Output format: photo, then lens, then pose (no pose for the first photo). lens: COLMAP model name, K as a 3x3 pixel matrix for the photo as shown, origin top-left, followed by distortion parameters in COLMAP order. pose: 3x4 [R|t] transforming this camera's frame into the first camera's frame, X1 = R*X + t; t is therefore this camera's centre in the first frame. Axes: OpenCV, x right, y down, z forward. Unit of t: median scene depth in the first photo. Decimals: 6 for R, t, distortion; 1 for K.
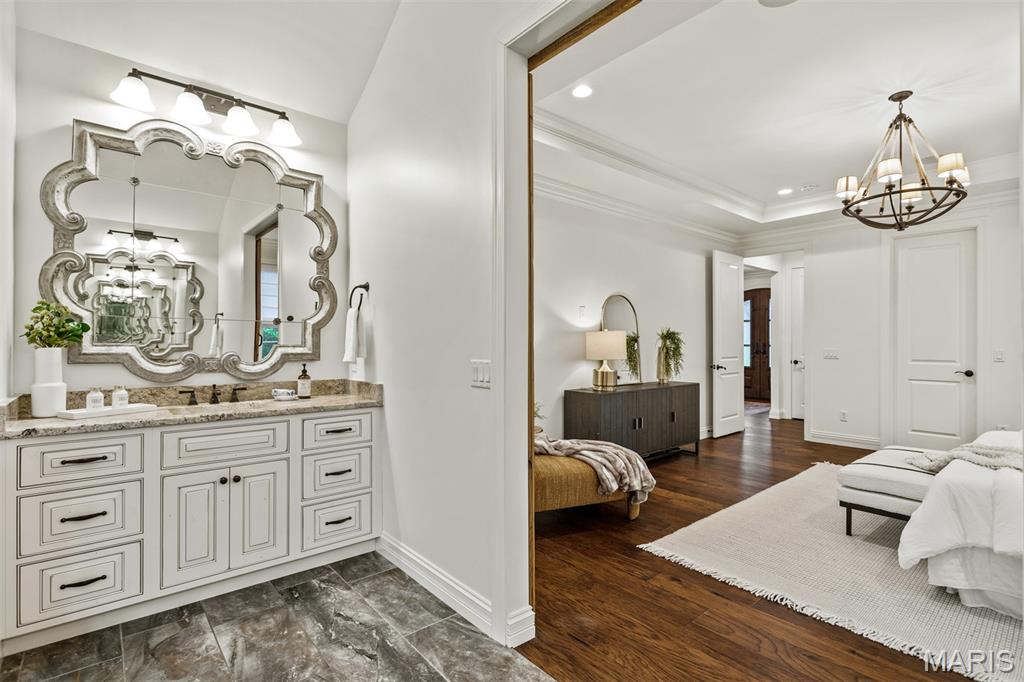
lens RADIAL K [[480.1, 0, 507.6], [0, 480.1, 340.7], [0, 0, 1]] dist [0.000433, -0.000228]
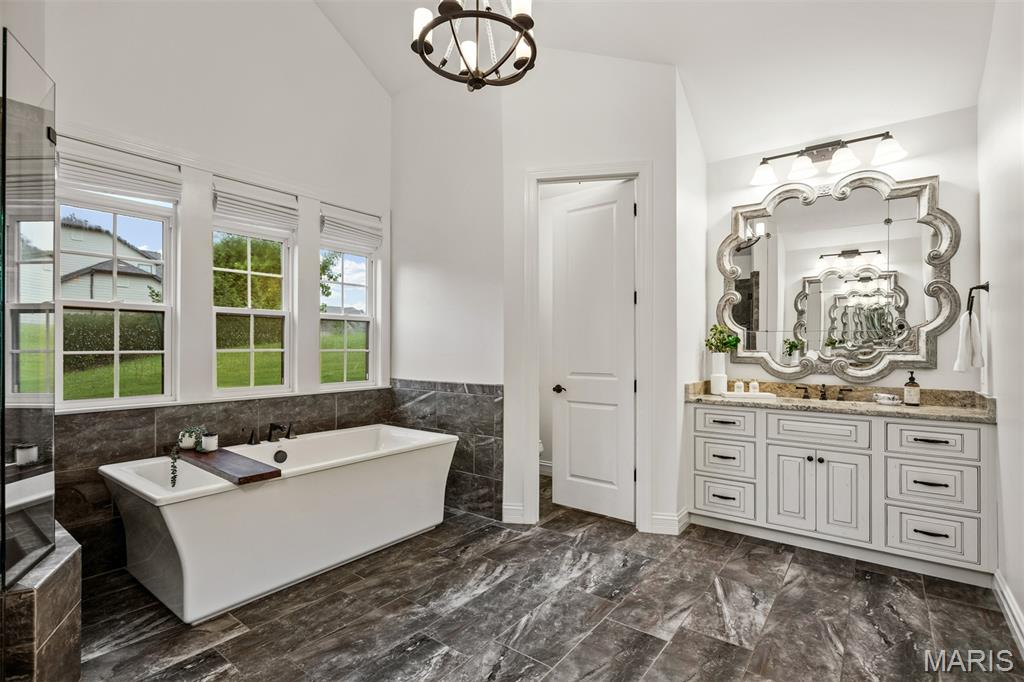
lens RADIAL K [[487.7, 0, 511.4], [0, 487.7, 344.5], [0, 0, 1]] dist [0.000151, 0.000166]
pose [[0.214967, -0.007073, -0.976596, 0.411627], [0.002424, 0.999975, -0.006709, -0.003153], [0.976618, -0.000925, 0.214978, -0.040387]]
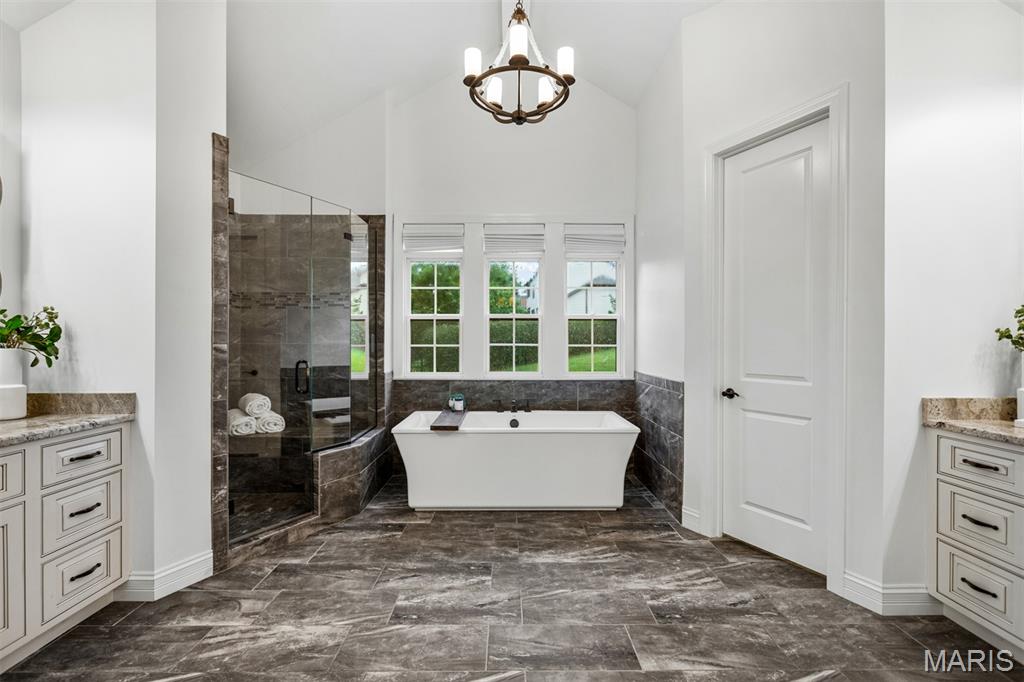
lens RADIAL K [[480.1, 0, 507.6], [0, 480.1, 340.7], [0, 0, 1]] dist [0.000433, -0.000228]
pose [[-0.637243, -0.002587, -0.770659, 0.360927], [0.001986, 0.999986, -0.004999, -0.003693], [0.770661, -0.004717, -0.637228, 0.627588]]
